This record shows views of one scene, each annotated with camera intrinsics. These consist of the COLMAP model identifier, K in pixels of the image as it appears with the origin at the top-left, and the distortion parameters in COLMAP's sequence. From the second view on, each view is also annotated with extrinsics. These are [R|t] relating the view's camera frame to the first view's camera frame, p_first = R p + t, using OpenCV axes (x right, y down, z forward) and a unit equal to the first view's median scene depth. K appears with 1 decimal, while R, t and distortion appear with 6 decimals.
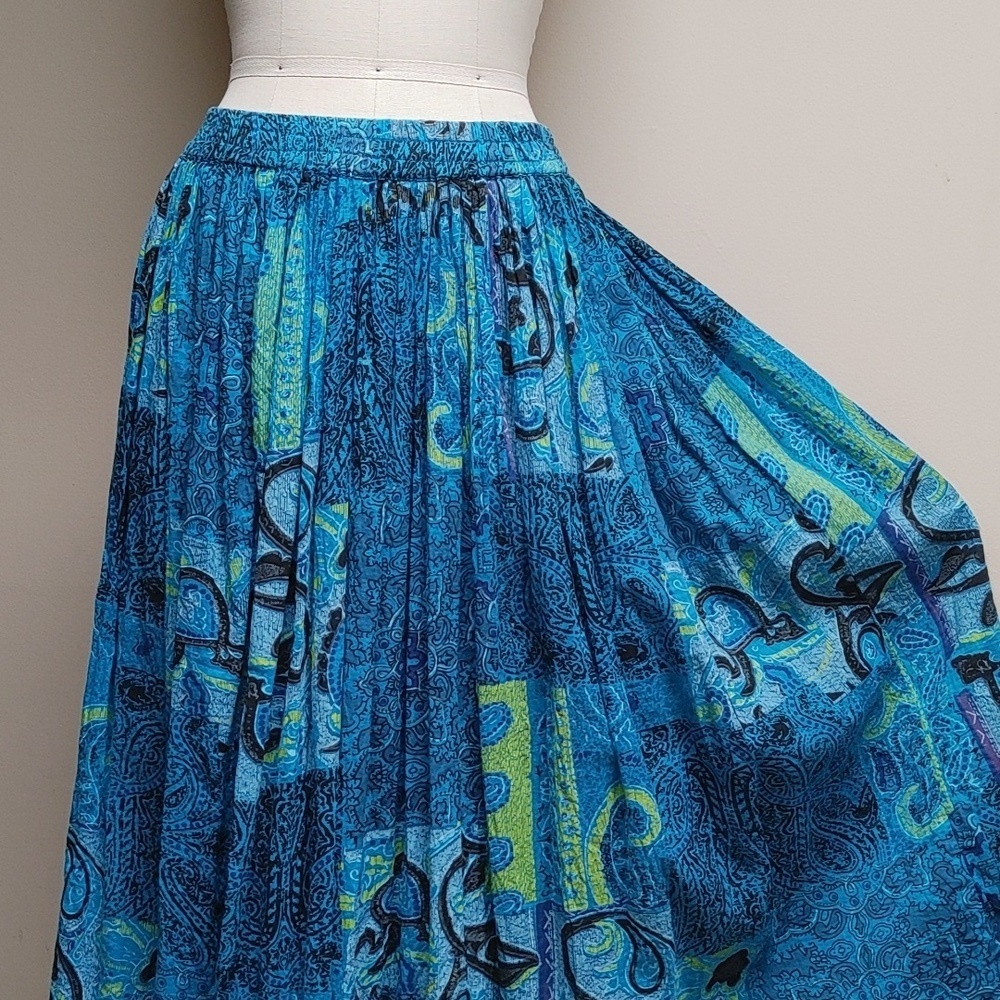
lens RADIAL K [[1781.6, 0, 500.0], [0, 1781.6, 500.0], [0, 0, 1]] dist [0.078206, 0.053570]
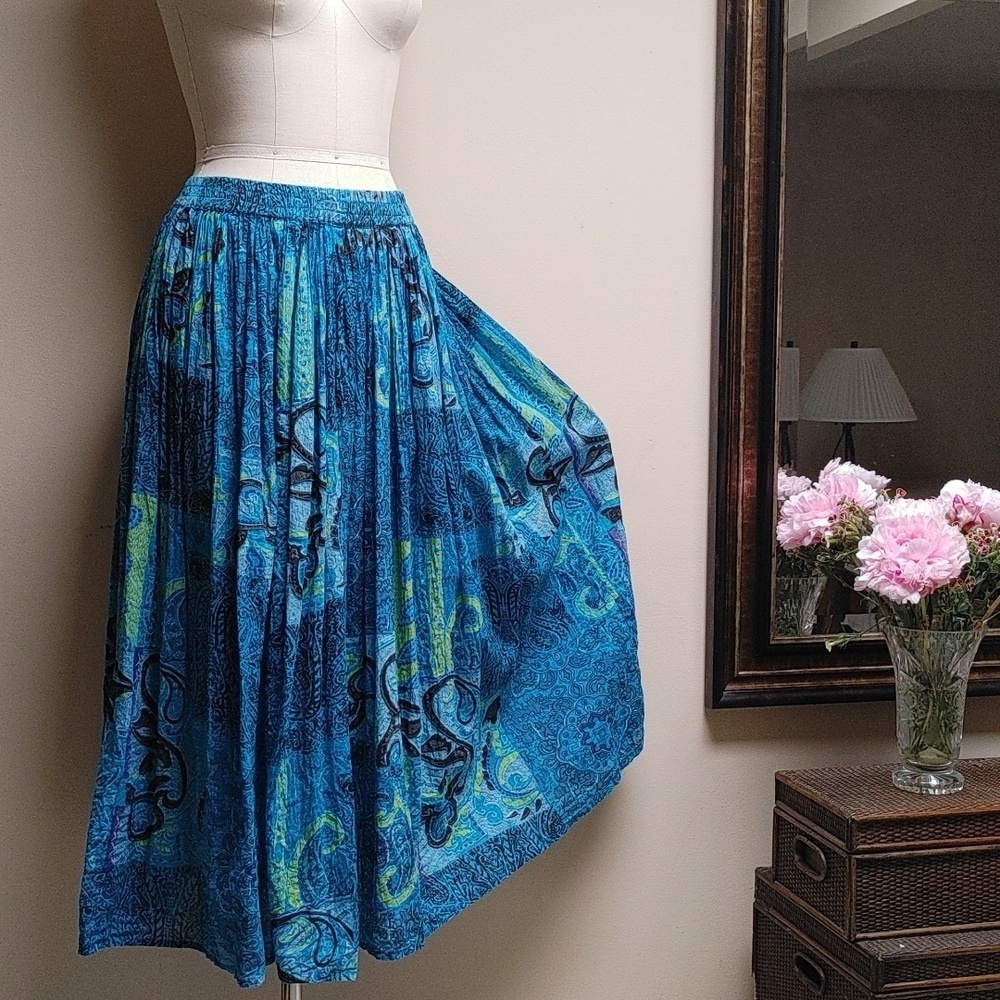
lens RADIAL K [[1781.6, 0, 500.0], [0, 1781.6, 500.0], [0, 0, 1]] dist [0.078206, 0.053570]
pose [[0.816694, -0.070437, 0.572755, -0.870531], [0.073155, 0.997152, 0.018317, 0.044151], [-0.572415, 0.026940, 0.819522, -0.374903]]
